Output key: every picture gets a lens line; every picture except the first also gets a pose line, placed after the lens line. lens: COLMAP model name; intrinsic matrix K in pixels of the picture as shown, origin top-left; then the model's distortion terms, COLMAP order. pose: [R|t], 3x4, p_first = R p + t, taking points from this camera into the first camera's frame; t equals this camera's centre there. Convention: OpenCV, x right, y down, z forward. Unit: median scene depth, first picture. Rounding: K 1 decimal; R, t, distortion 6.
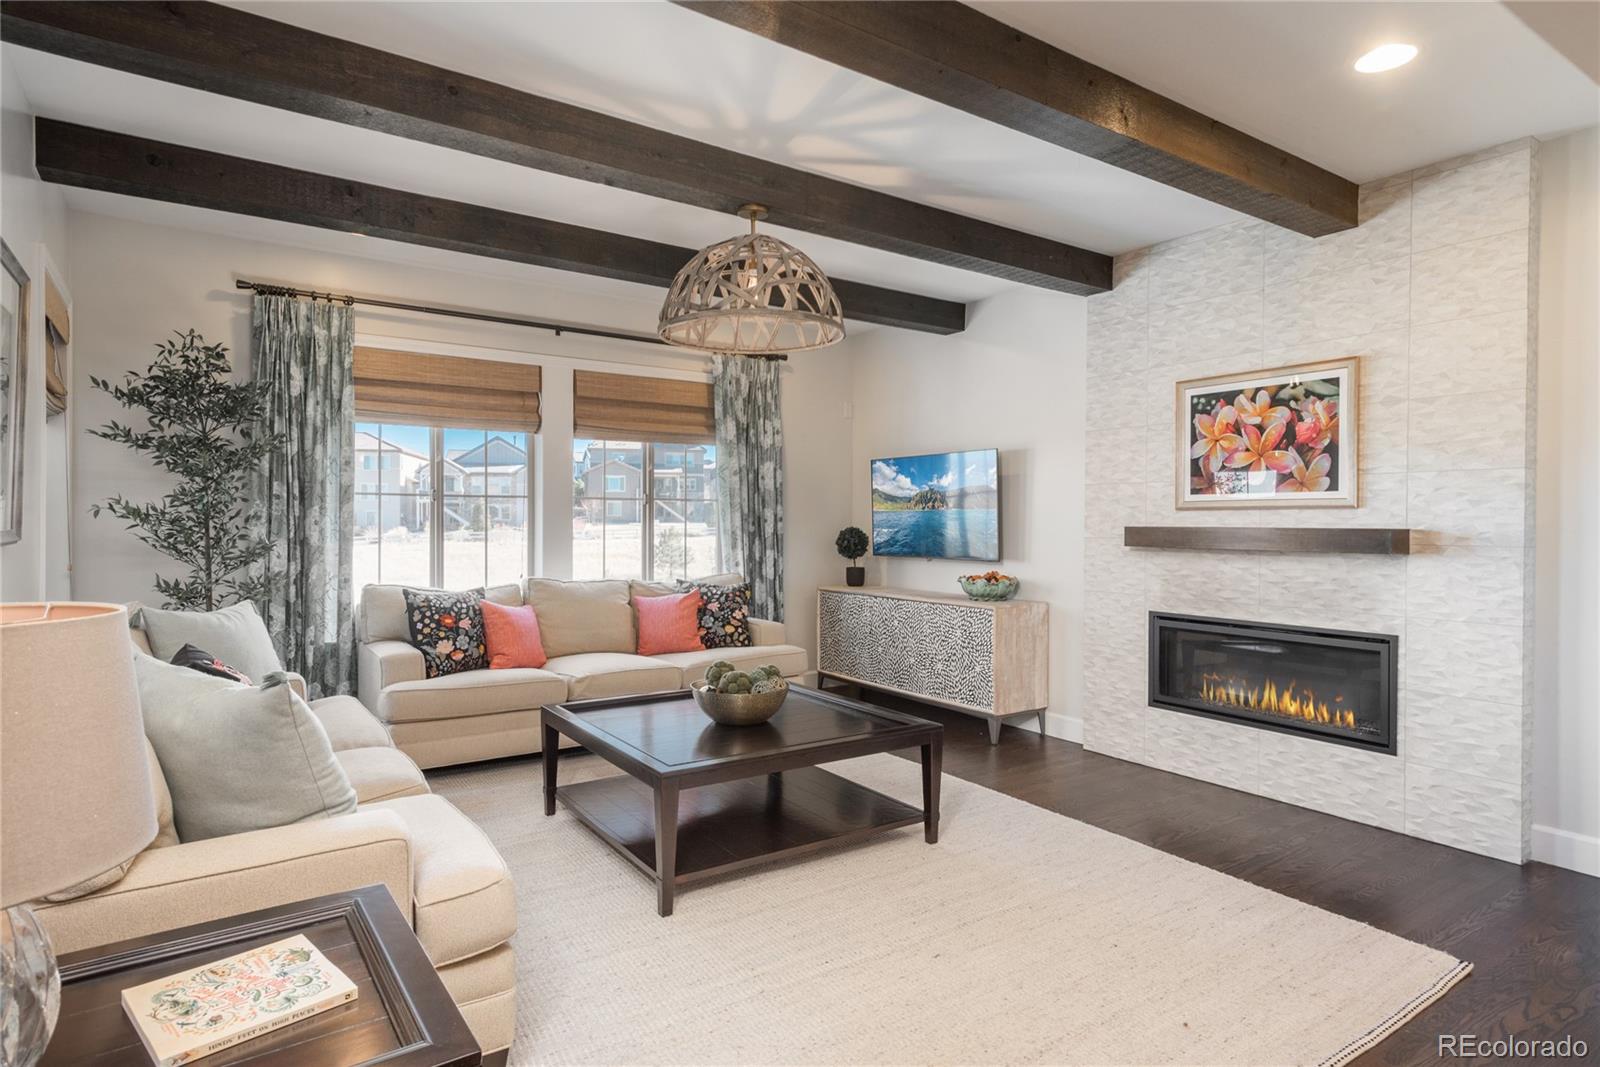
lens RADIAL K [[882.7, 0, 799.3], [0, 882.7, 529.4], [0, 0, 1]] dist [0.019387, -0.000349]
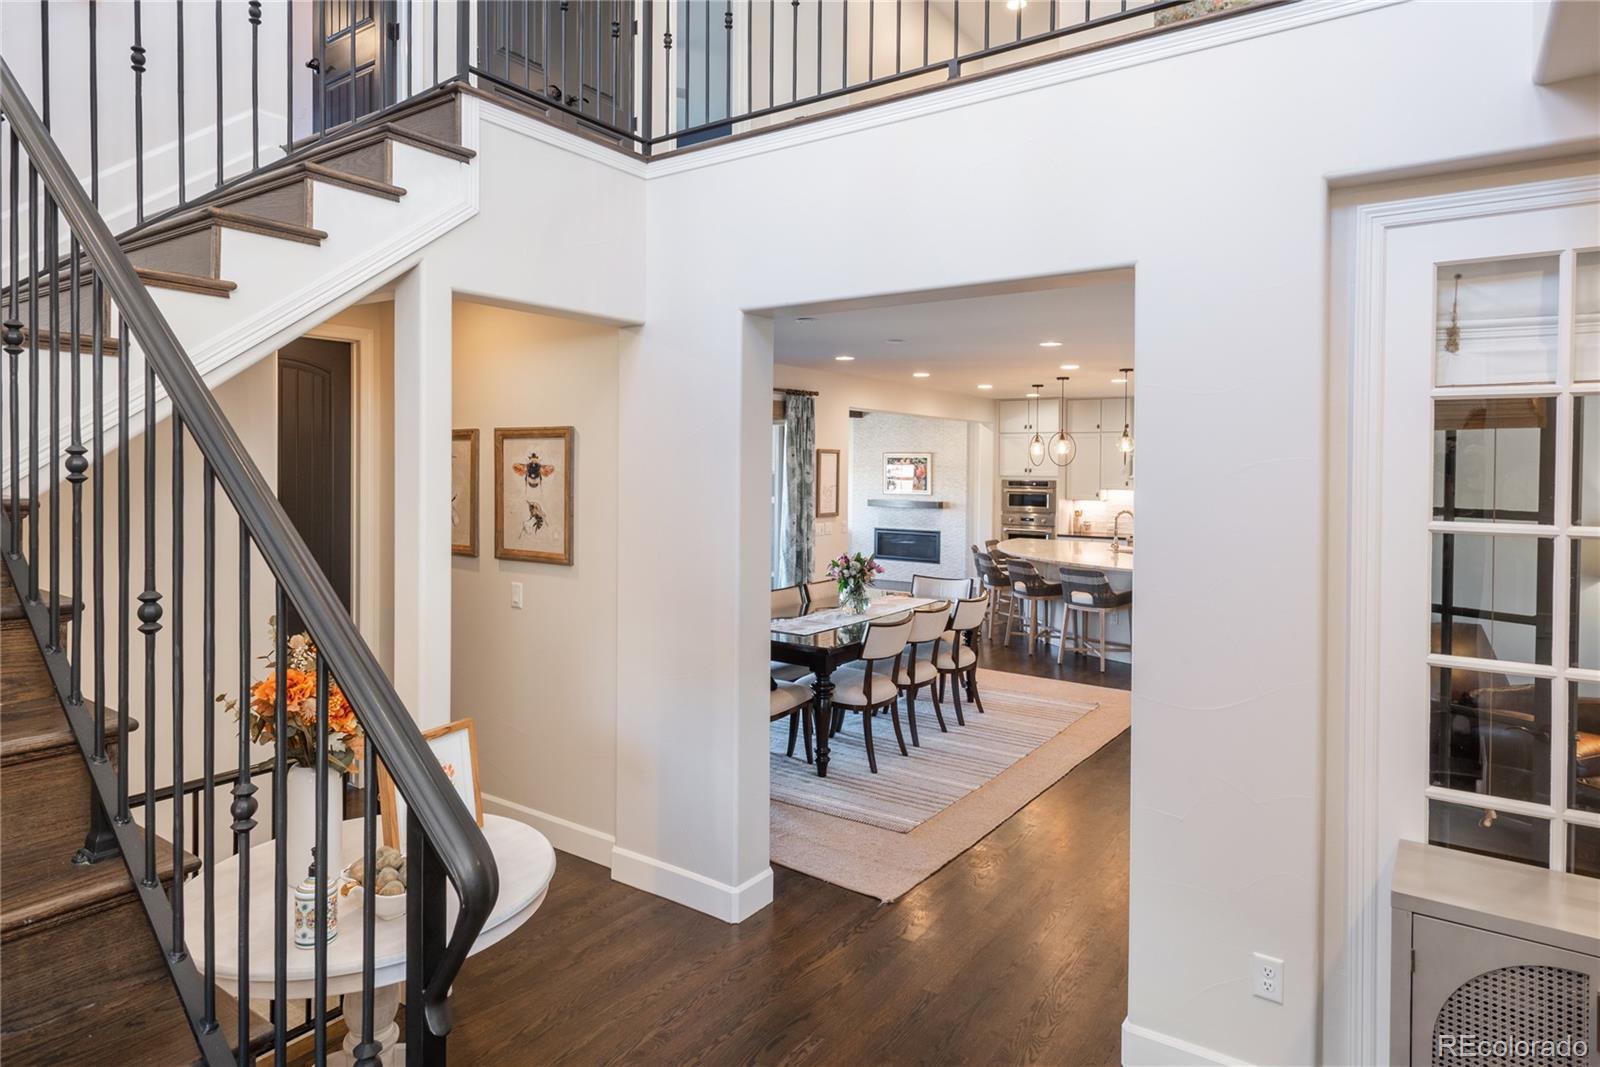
lens RADIAL K [[939.0, 0, 800.2], [0, 939.0, 474.8], [0, 0, 1]] dist [0.031539, -0.009676]
pose [[0.933441, 0.000760, 0.358730, -0.843332], [-0.002522, 0.999987, 0.004443, -0.085776], [-0.358722, -0.005052, 0.933431, -1.618096]]
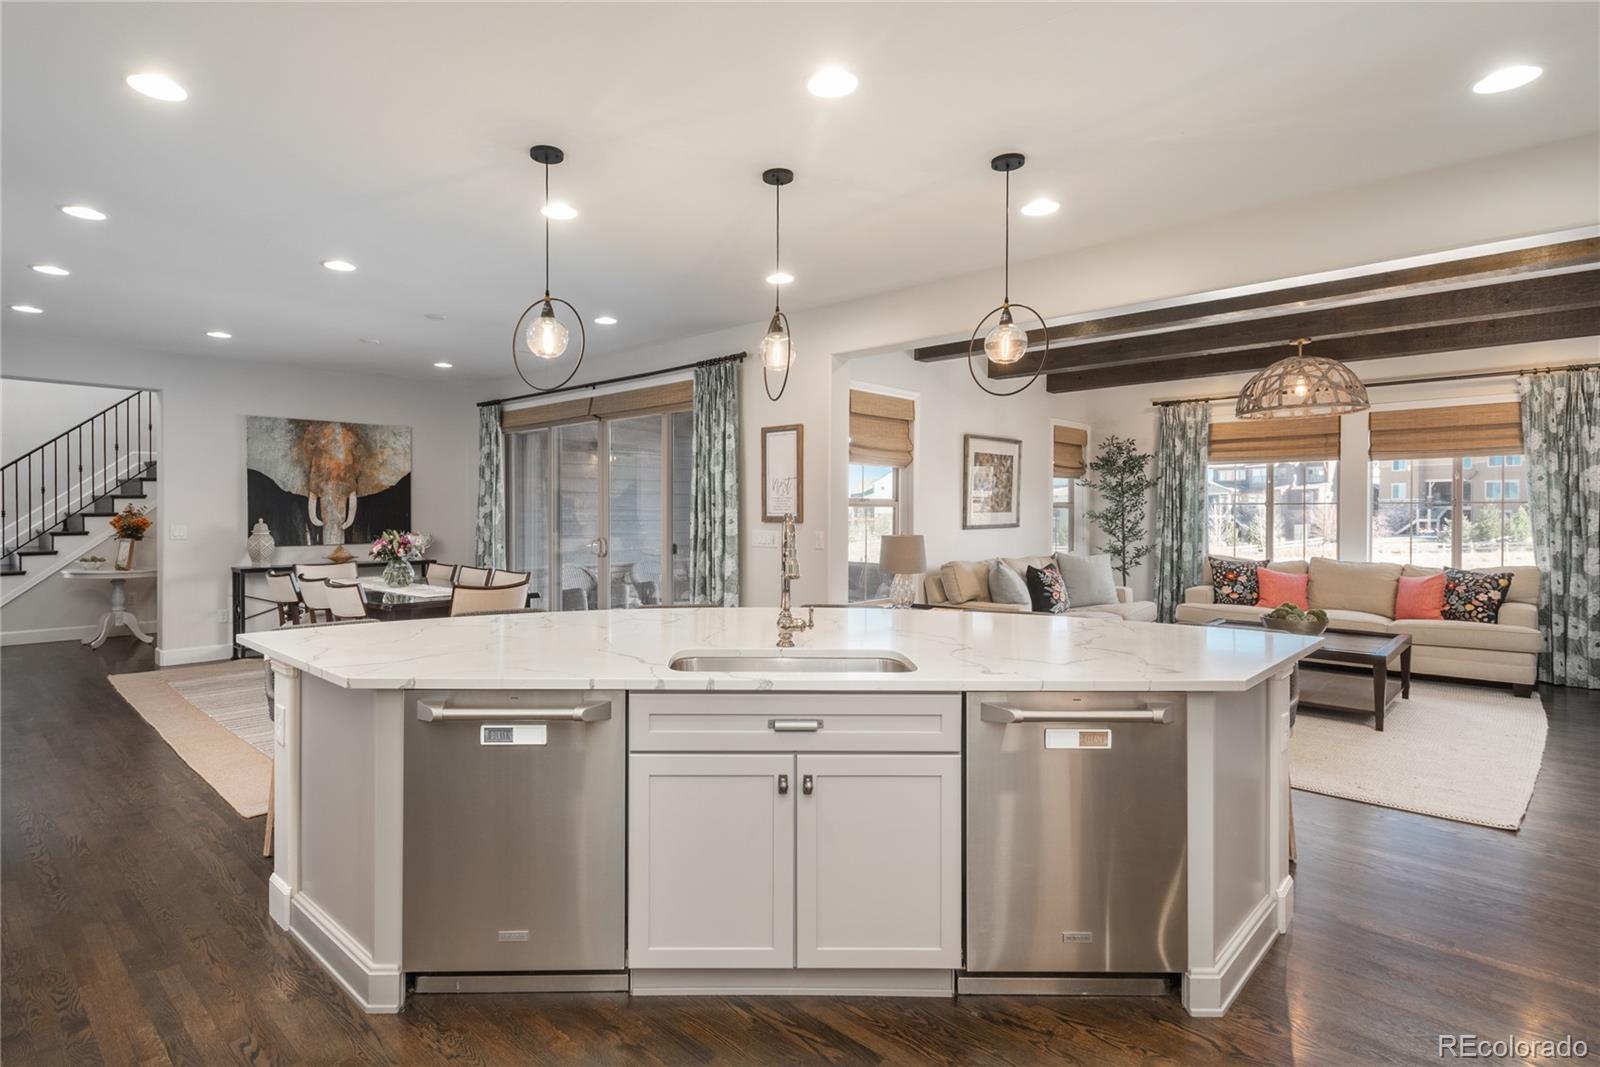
lens RADIAL K [[836.0, 0, 755.6], [0, 836.0, 514.3], [0, 0, 1]] dist [0.023469, -0.000040]
pose [[0.194799, -0.000438, -0.980843, 0.906440], [-0.008872, 0.999958, -0.002208, -0.007176], [0.980803, 0.009132, 0.194787, -0.227626]]
